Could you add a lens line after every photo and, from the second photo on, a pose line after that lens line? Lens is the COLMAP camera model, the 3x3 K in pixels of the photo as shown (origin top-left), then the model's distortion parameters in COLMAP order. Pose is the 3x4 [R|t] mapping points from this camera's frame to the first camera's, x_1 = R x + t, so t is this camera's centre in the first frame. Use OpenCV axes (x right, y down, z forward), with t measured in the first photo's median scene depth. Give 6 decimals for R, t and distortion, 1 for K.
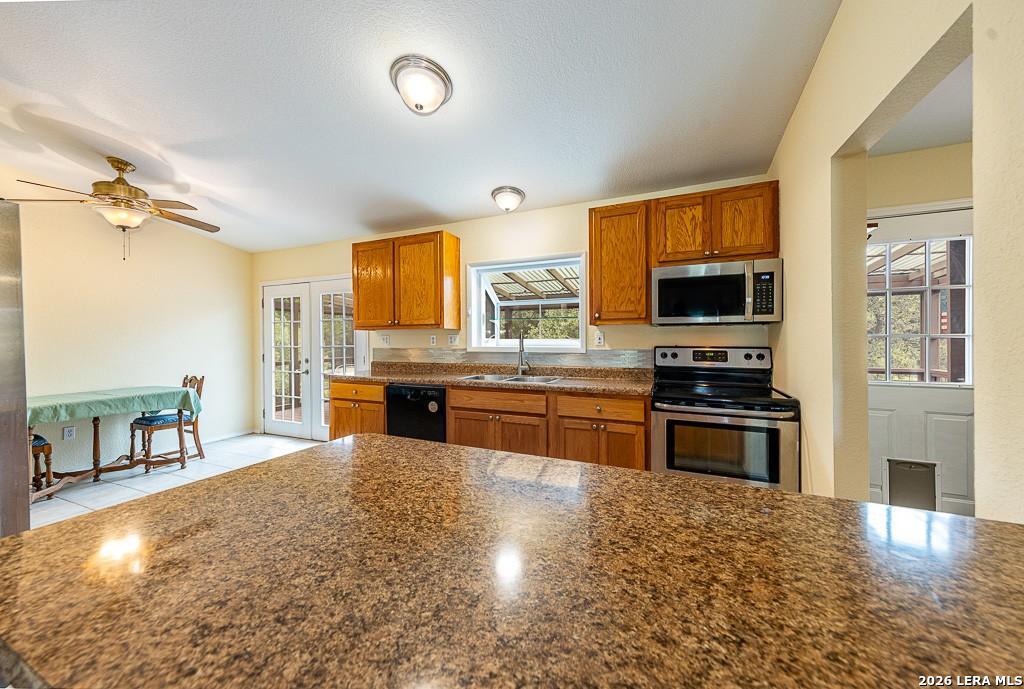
lens RADIAL K [[367.3, 0, 511.3], [0, 367.3, 341.8], [0, 0, 1]] dist [-0.000046, -0.000013]
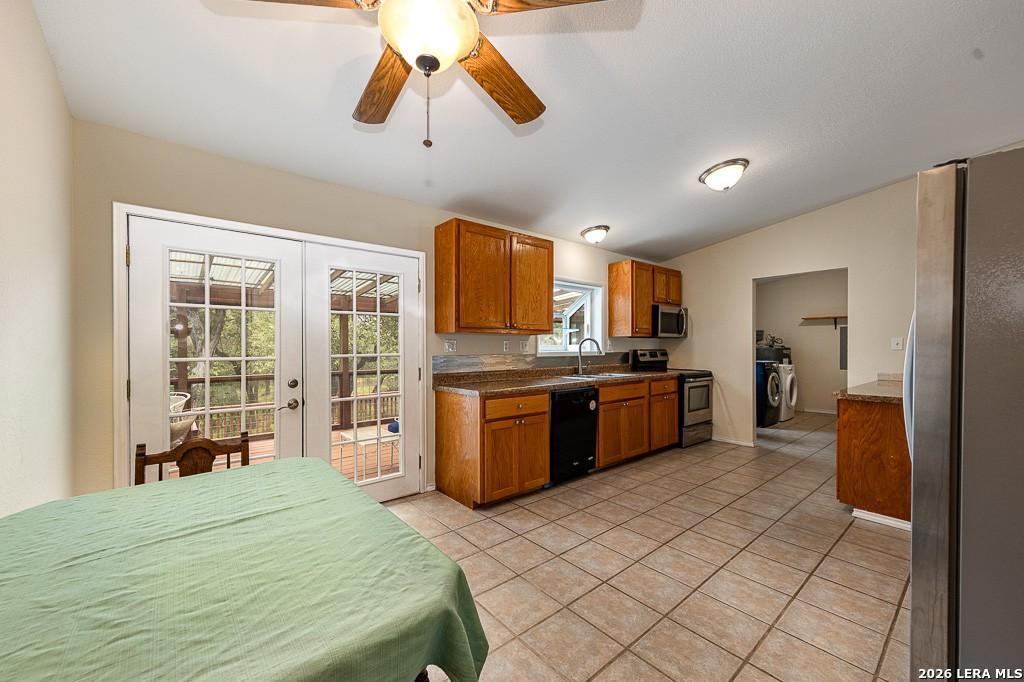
lens RADIAL K [[393.4, 0, 510.8], [0, 393.4, 344.9], [0, 0, 1]] dist [0.000658, 0.000012]
pose [[0.454369, 0.008279, 0.890775, -1.237220], [0.009766, 0.999850, -0.014274, 0.008098], [-0.890760, 0.015185, 0.454220, 0.602336]]
